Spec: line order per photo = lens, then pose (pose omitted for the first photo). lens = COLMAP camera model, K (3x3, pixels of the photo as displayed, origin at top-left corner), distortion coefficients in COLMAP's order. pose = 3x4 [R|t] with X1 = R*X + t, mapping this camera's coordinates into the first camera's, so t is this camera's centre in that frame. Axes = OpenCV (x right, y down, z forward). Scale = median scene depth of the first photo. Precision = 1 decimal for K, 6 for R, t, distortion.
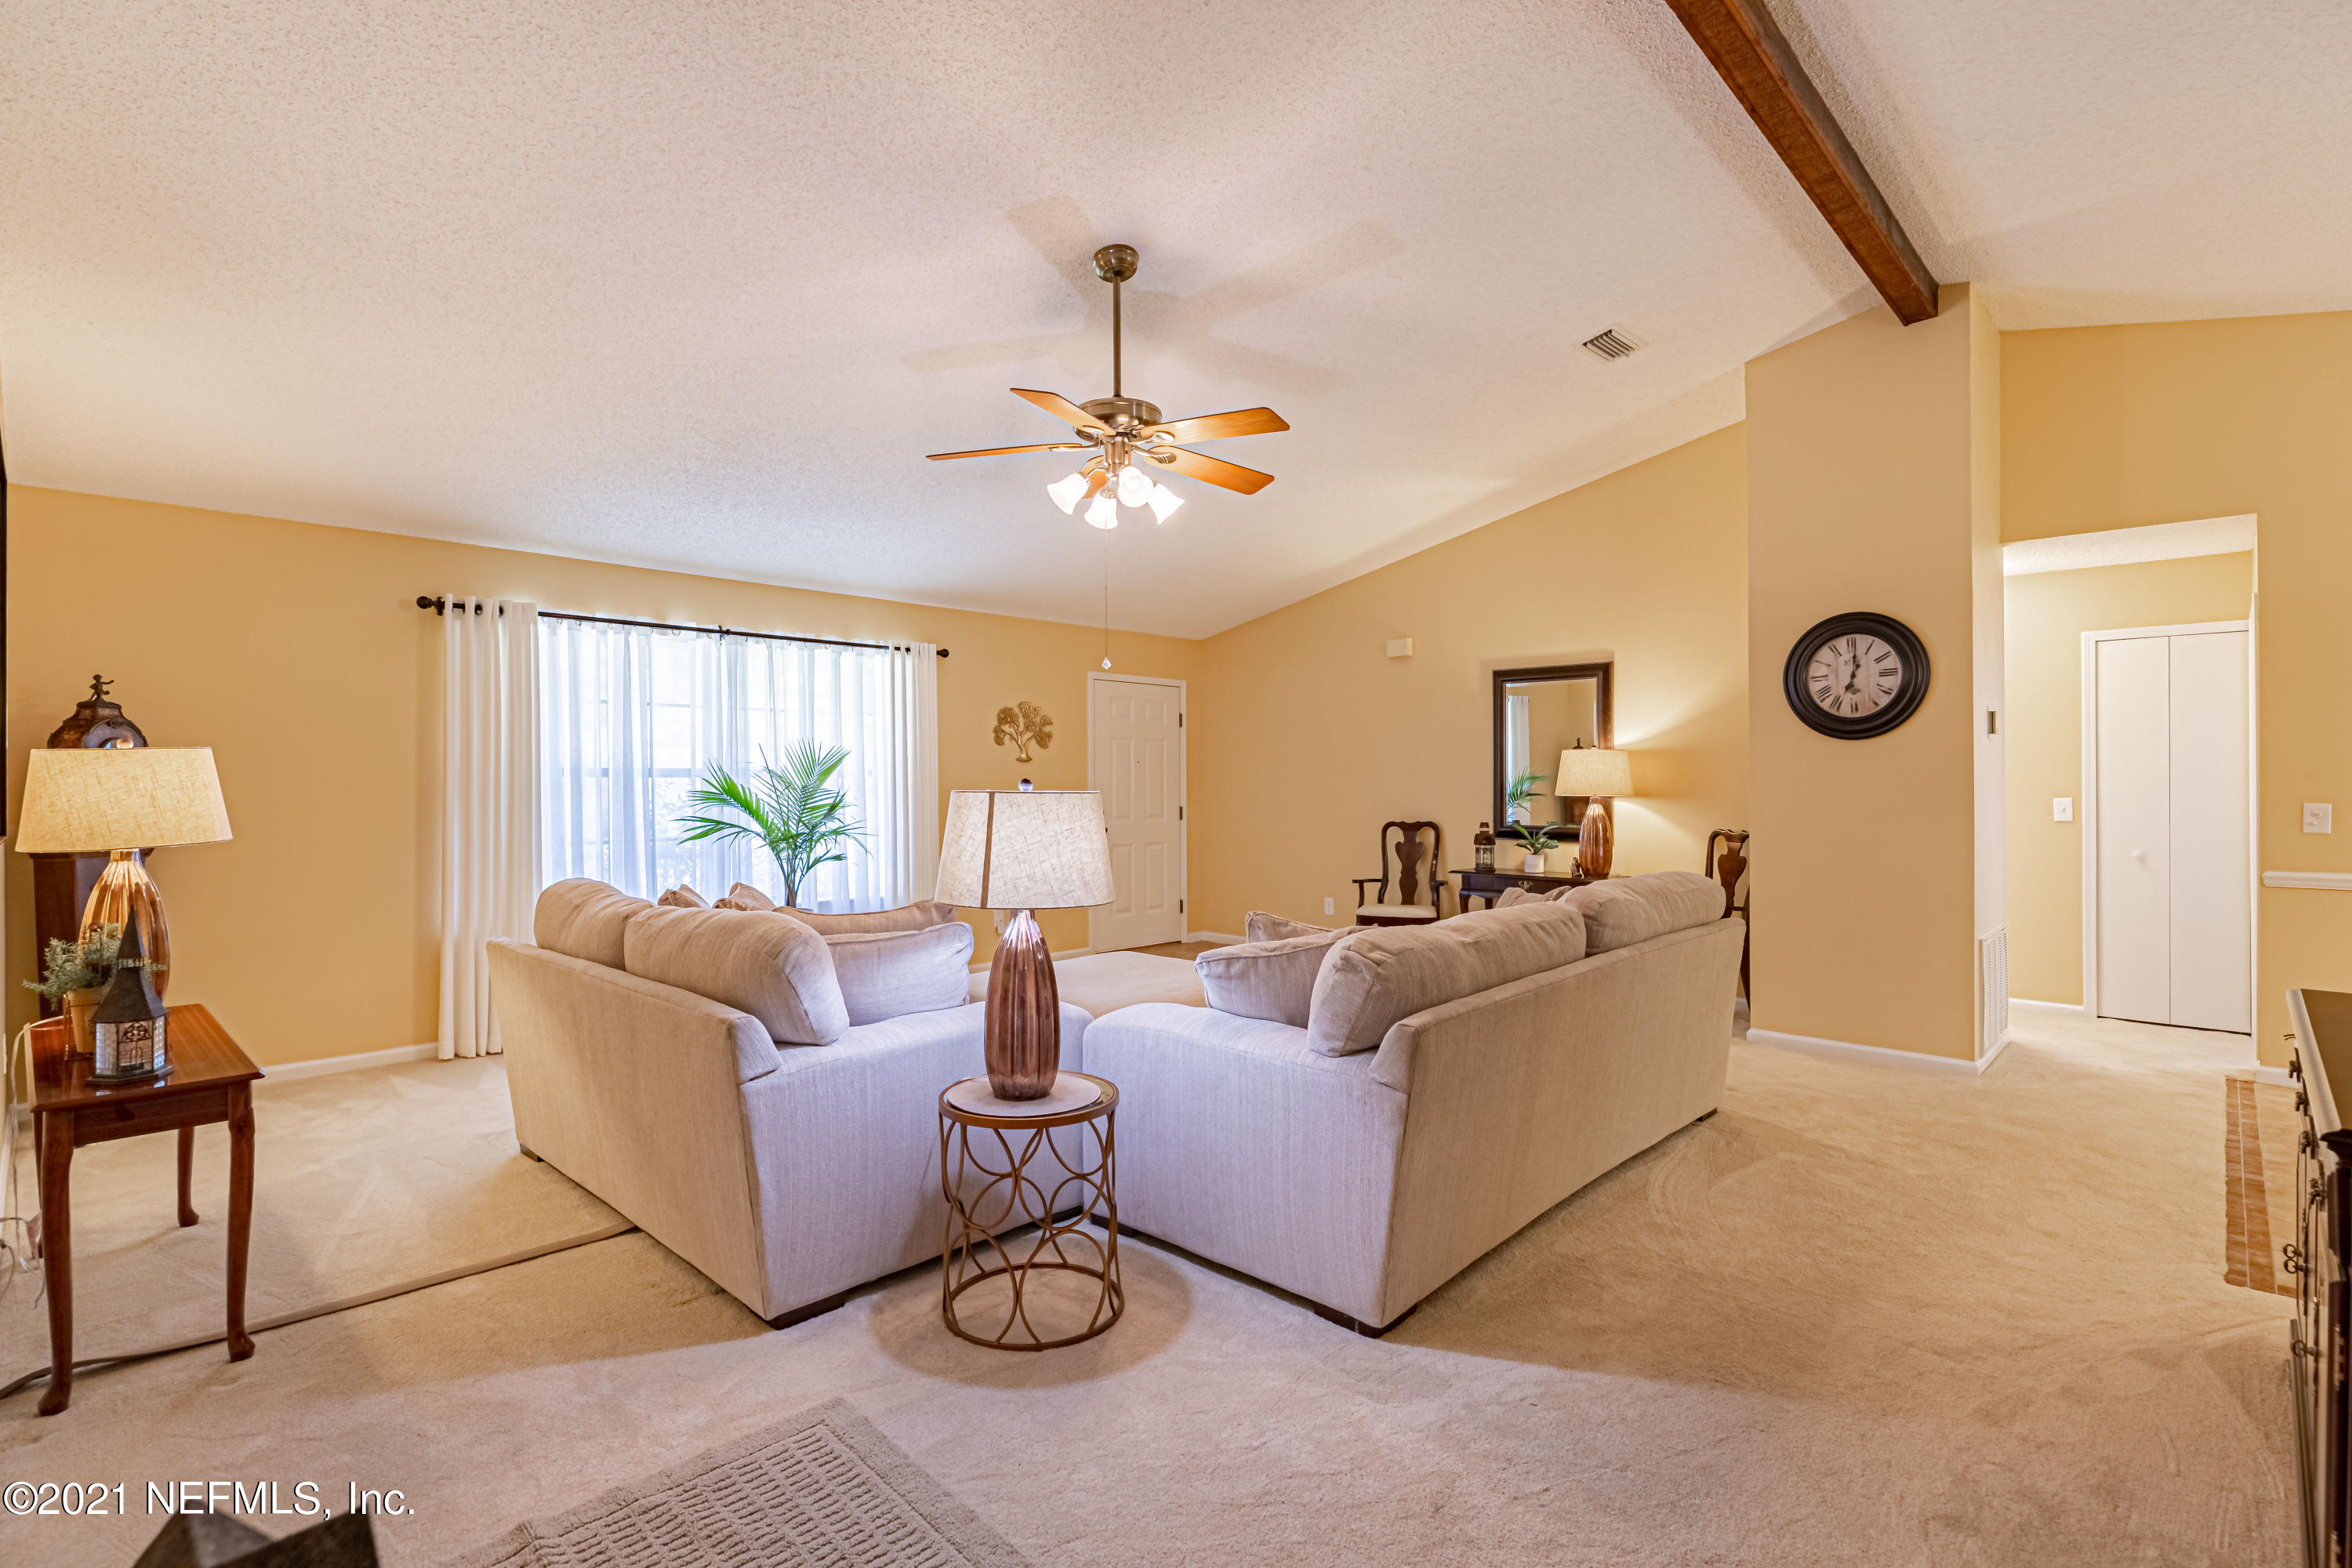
lens RADIAL K [[1107.9, 0, 1169.4], [0, 1107.9, 784.5], [0, 0, 1]] dist [-0.000247, -0.000012]
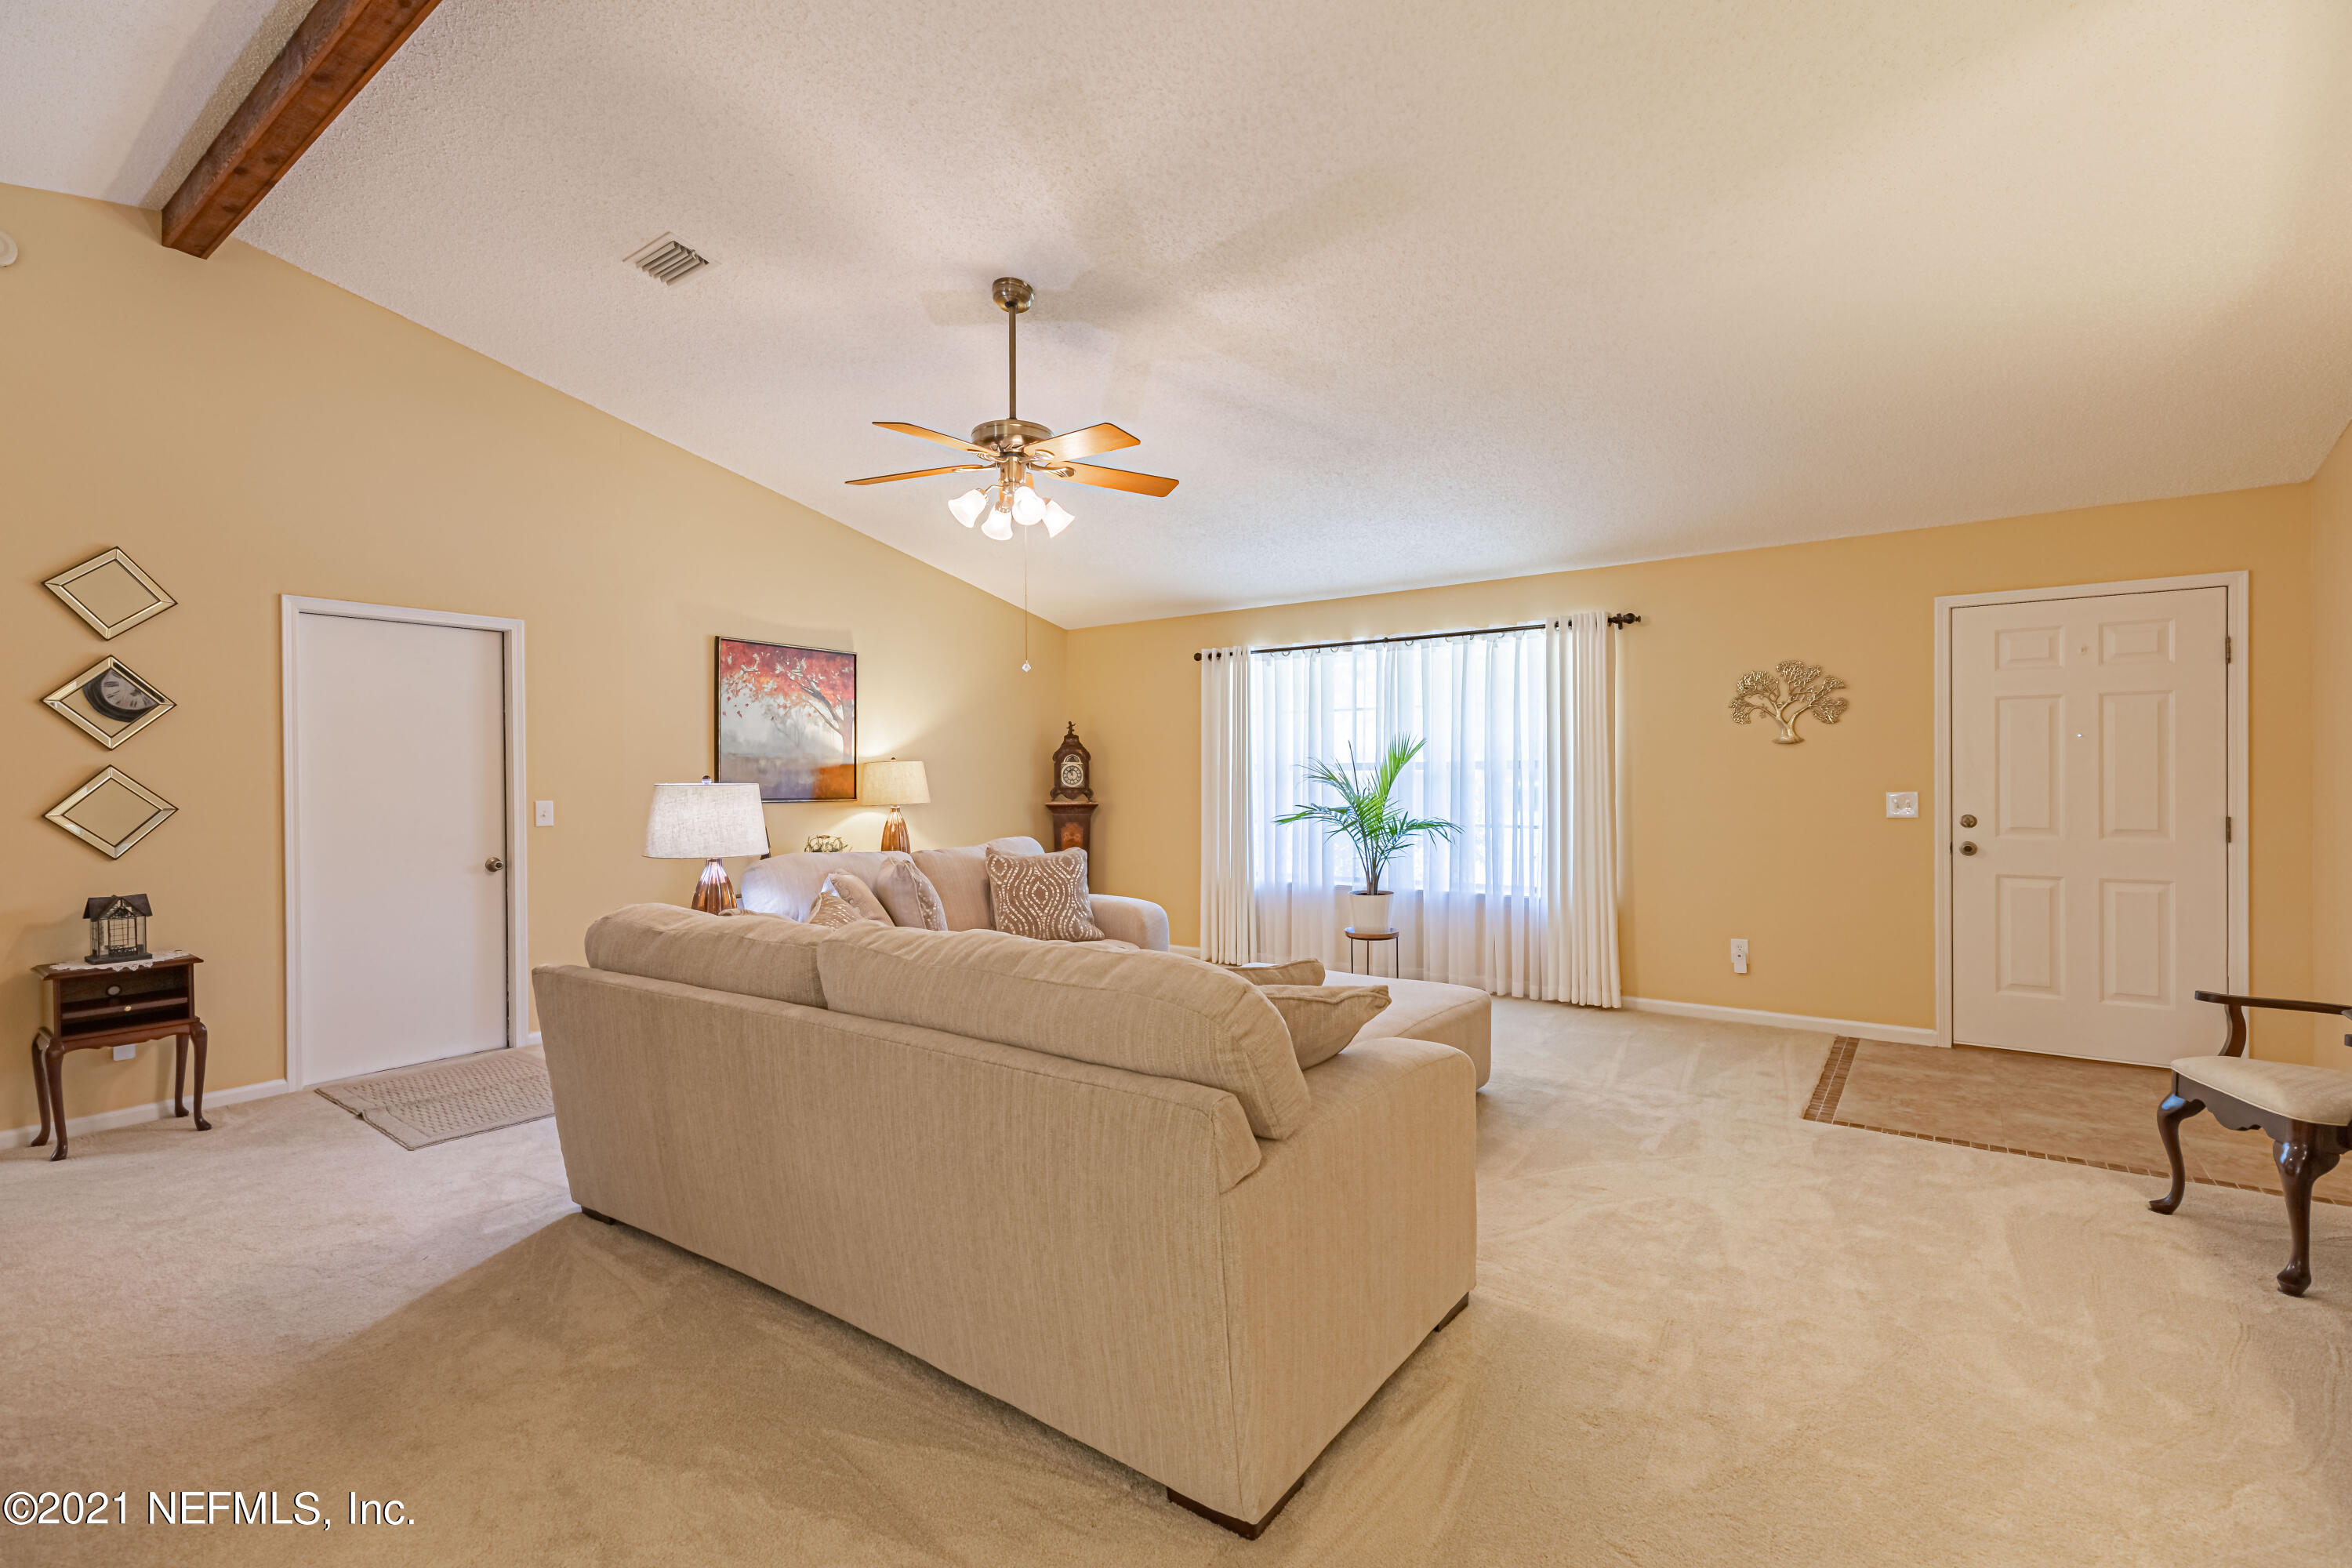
lens RADIAL K [[1048.6, 0, 1173.7], [0, 1048.6, 780.6], [0, 0, 1]] dist [0.003669, -0.000725]
pose [[0.137455, 0.003567, -0.990502, 0.564812], [0.002064, 0.999990, 0.003888, -0.000115], [0.990506, -0.002579, 0.137446, 0.579646]]
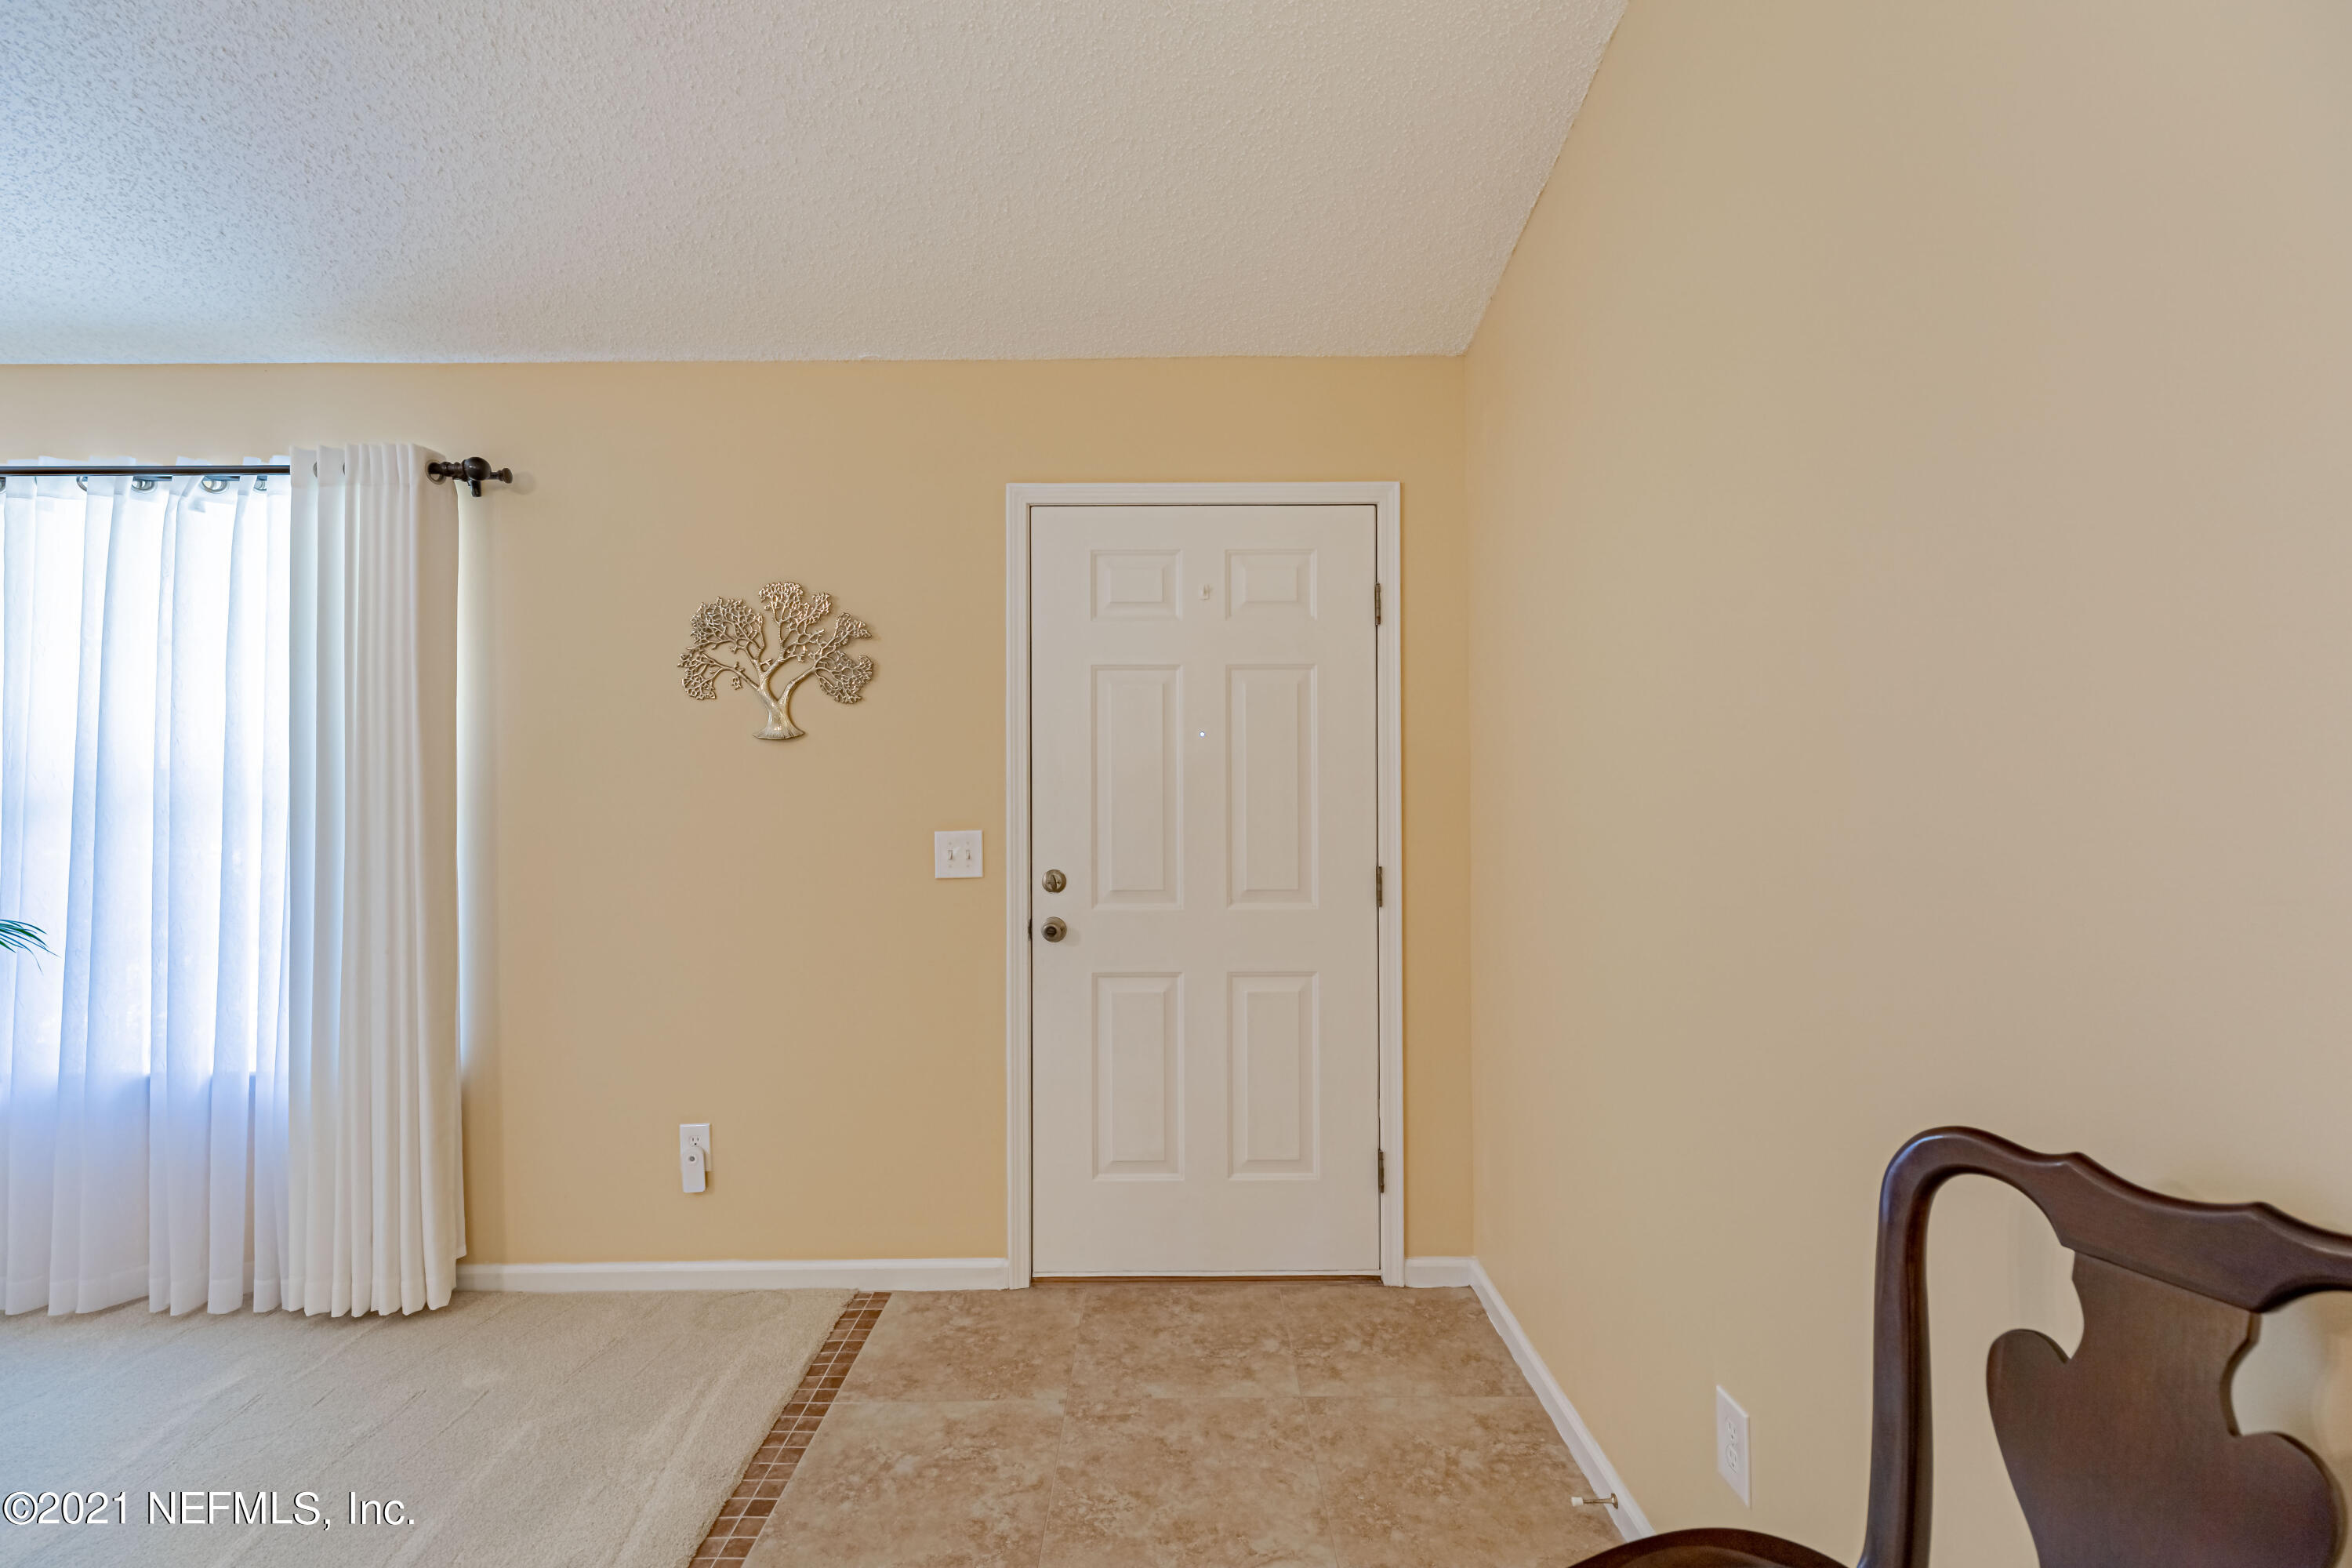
lens RADIAL K [[1048.6, 0, 1173.7], [0, 1048.6, 780.6], [0, 0, 1]] dist [0.003669, -0.000725]
pose [[0.698723, -0.003877, -0.715382, 0.250973], [0.001629, 0.999991, -0.003828, -0.006139], [0.715390, 0.001510, 0.698723, 0.966705]]
